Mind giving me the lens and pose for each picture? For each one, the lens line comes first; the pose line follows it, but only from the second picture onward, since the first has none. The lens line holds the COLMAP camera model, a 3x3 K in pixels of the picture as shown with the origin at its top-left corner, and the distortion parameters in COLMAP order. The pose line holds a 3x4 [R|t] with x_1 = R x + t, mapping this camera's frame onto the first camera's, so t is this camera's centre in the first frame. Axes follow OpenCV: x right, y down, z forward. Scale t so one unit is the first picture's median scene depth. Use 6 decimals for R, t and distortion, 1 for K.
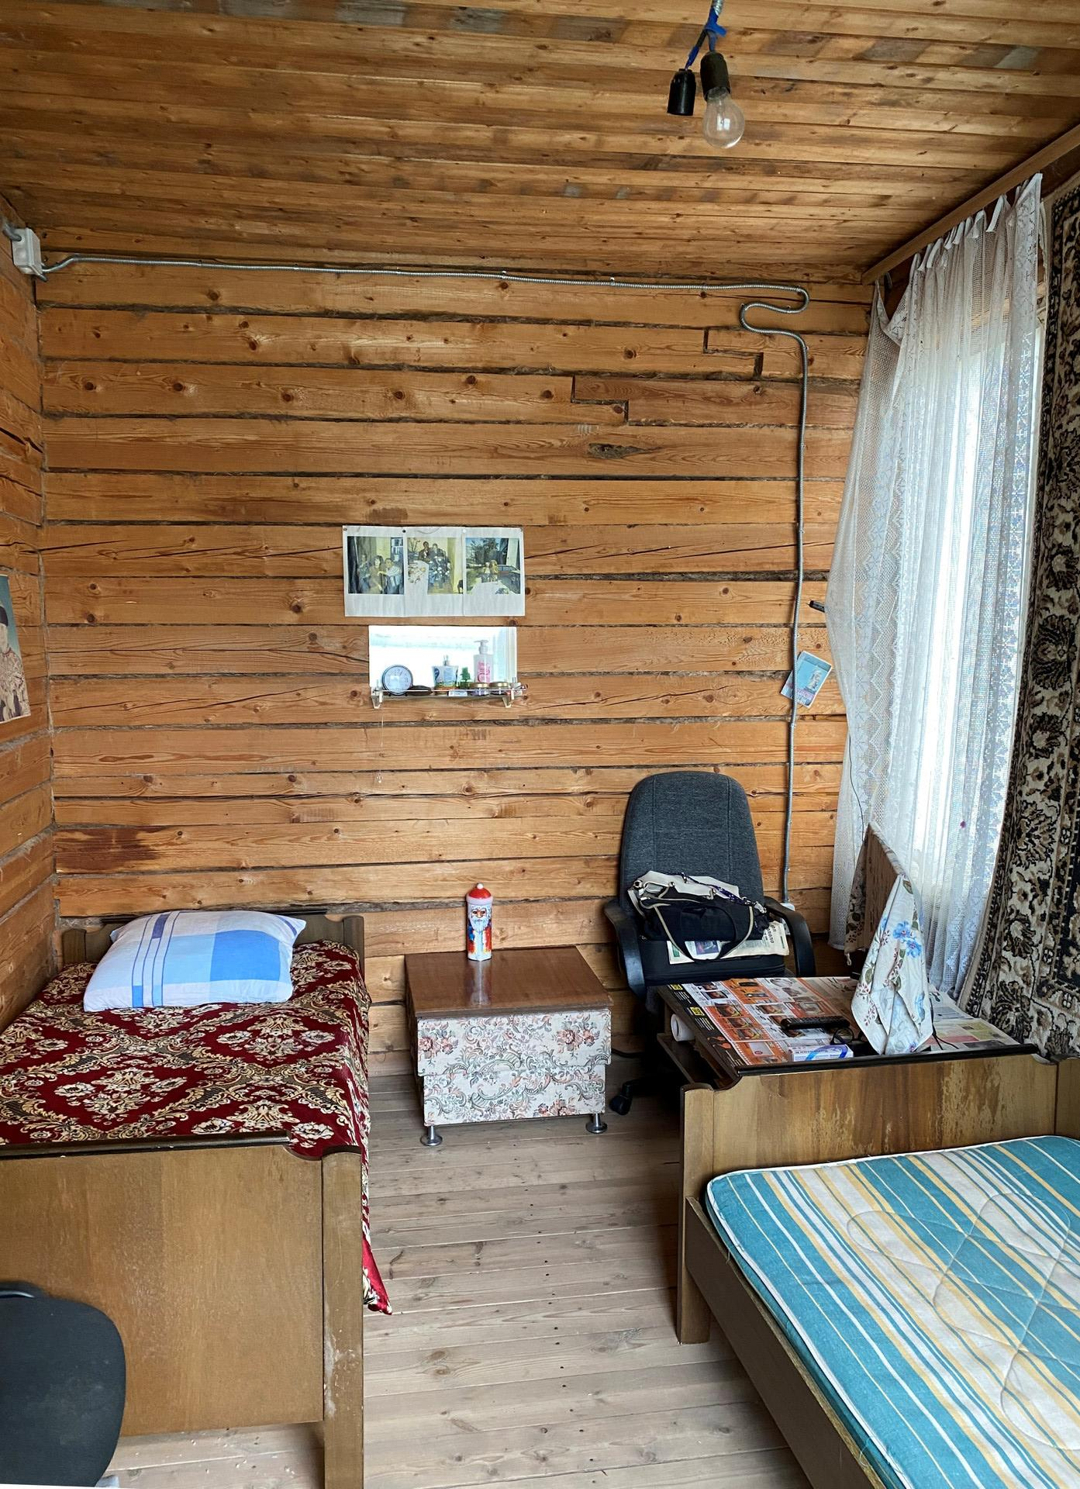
lens RADIAL K [[1171.2, 0, 532.5], [0, 1171.2, 745.0], [0, 0, 1]] dist [0.053047, -0.095369]
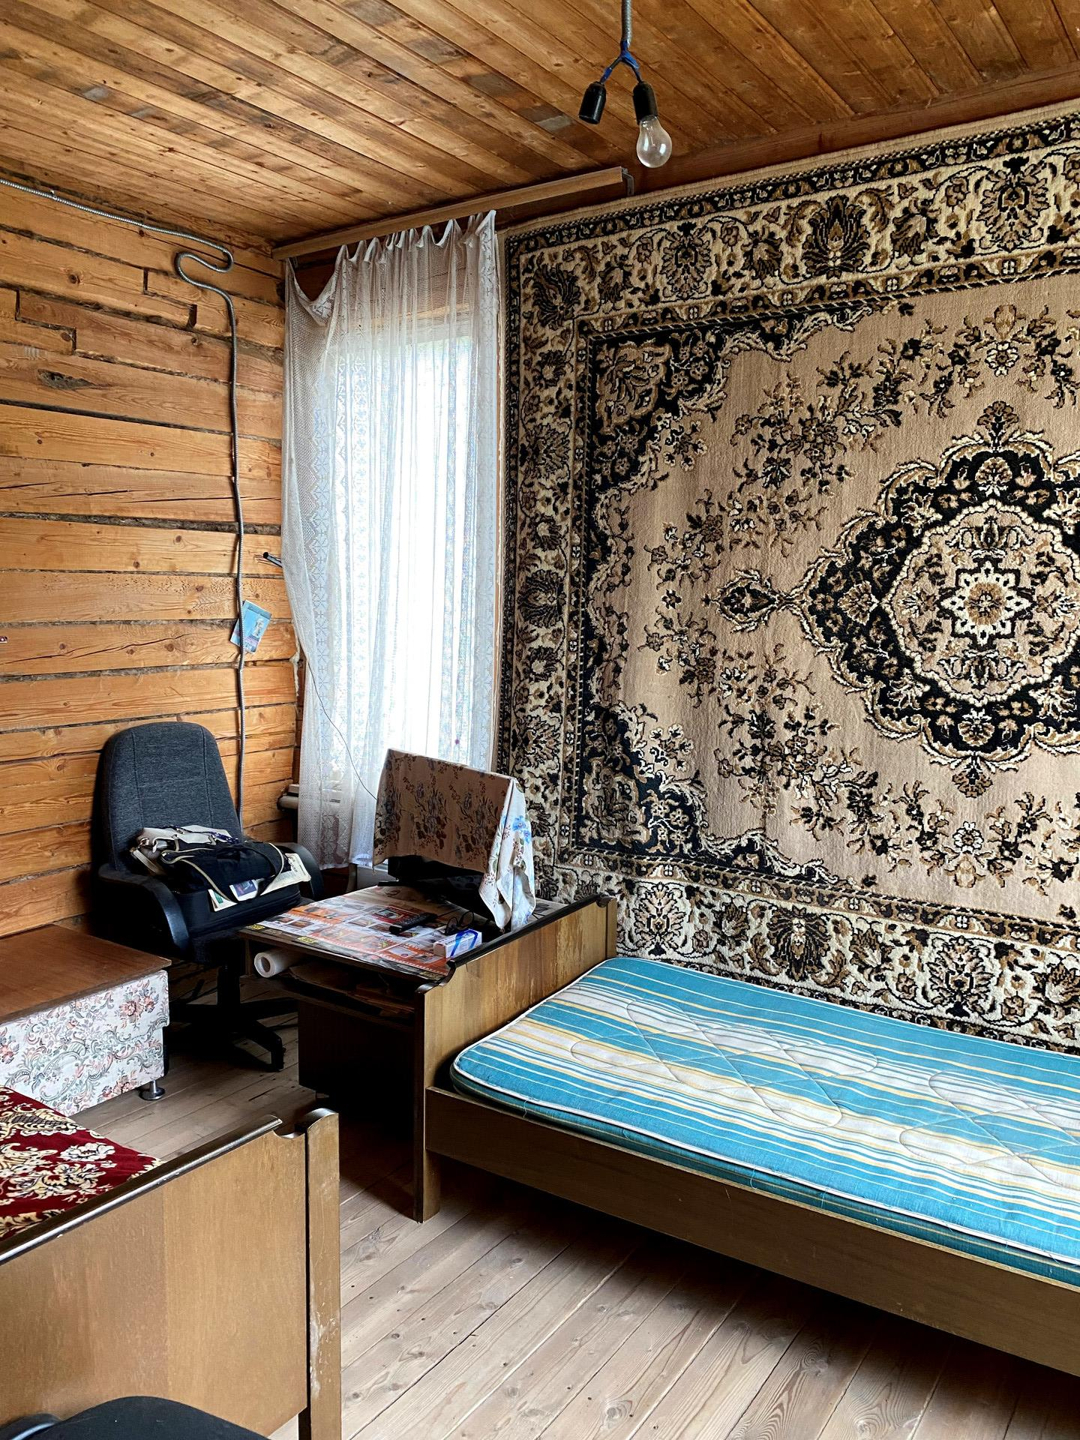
lens RADIAL K [[1103.2, 0, 552.1], [0, 1103.2, 734.1], [0, 0, 1]] dist [0.050561, -0.076752]
pose [[0.676883, -0.087208, 0.730906, -0.381779], [0.065742, 0.996151, 0.057973, -0.000133], [-0.733148, 0.008811, 0.680012, 0.147600]]
